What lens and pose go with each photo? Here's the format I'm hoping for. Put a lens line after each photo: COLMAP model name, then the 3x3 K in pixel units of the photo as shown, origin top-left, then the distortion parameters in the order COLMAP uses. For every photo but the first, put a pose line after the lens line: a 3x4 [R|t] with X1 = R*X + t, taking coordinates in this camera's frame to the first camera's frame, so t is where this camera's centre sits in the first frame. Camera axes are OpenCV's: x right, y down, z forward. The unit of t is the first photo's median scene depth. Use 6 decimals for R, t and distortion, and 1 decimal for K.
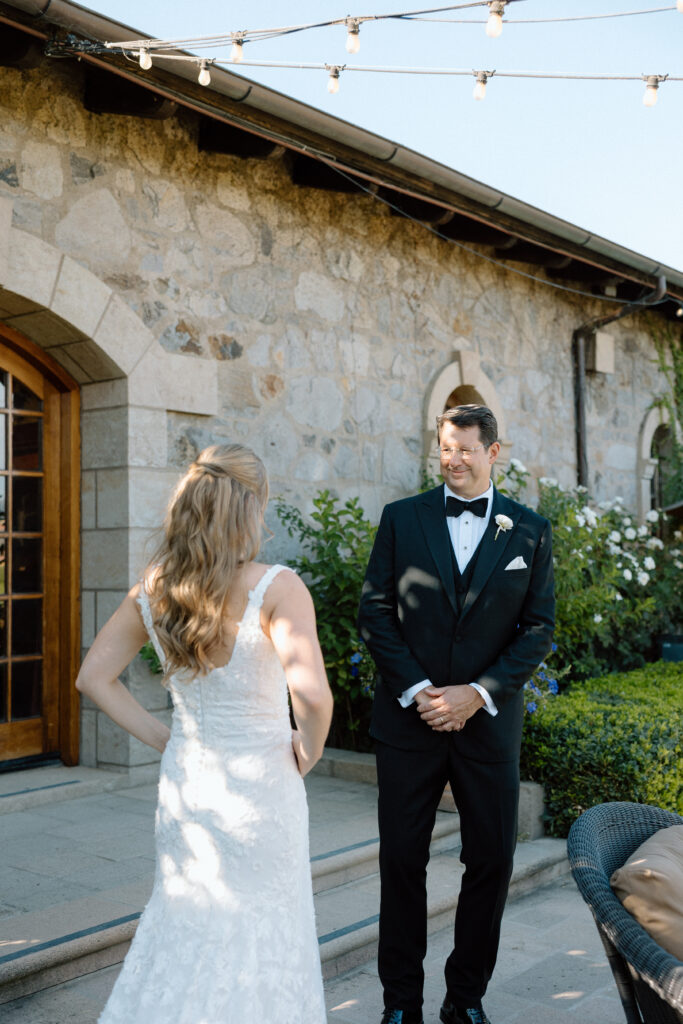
lens RADIAL K [[1189.6, 0, 334.9], [0, 1189.6, 509.5], [0, 0, 1]] dist [0.008530, 0.075163]
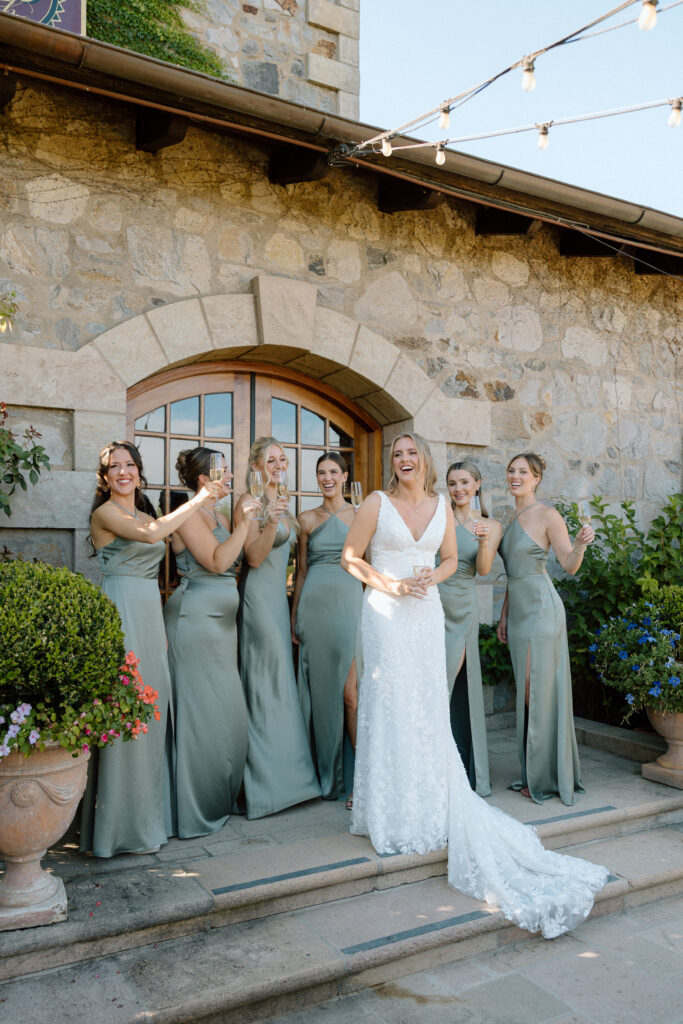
lens RADIAL K [[831.7, 0, 349.5], [0, 831.7, 532.1], [0, 0, 1]] dist [0.008527, 0.005713]
pose [[0.935329, -0.002451, -0.353771, 0.071883], [0.005495, 0.999956, 0.007600, 0.003773], [0.353737, -0.009052, 0.935301, 0.133737]]
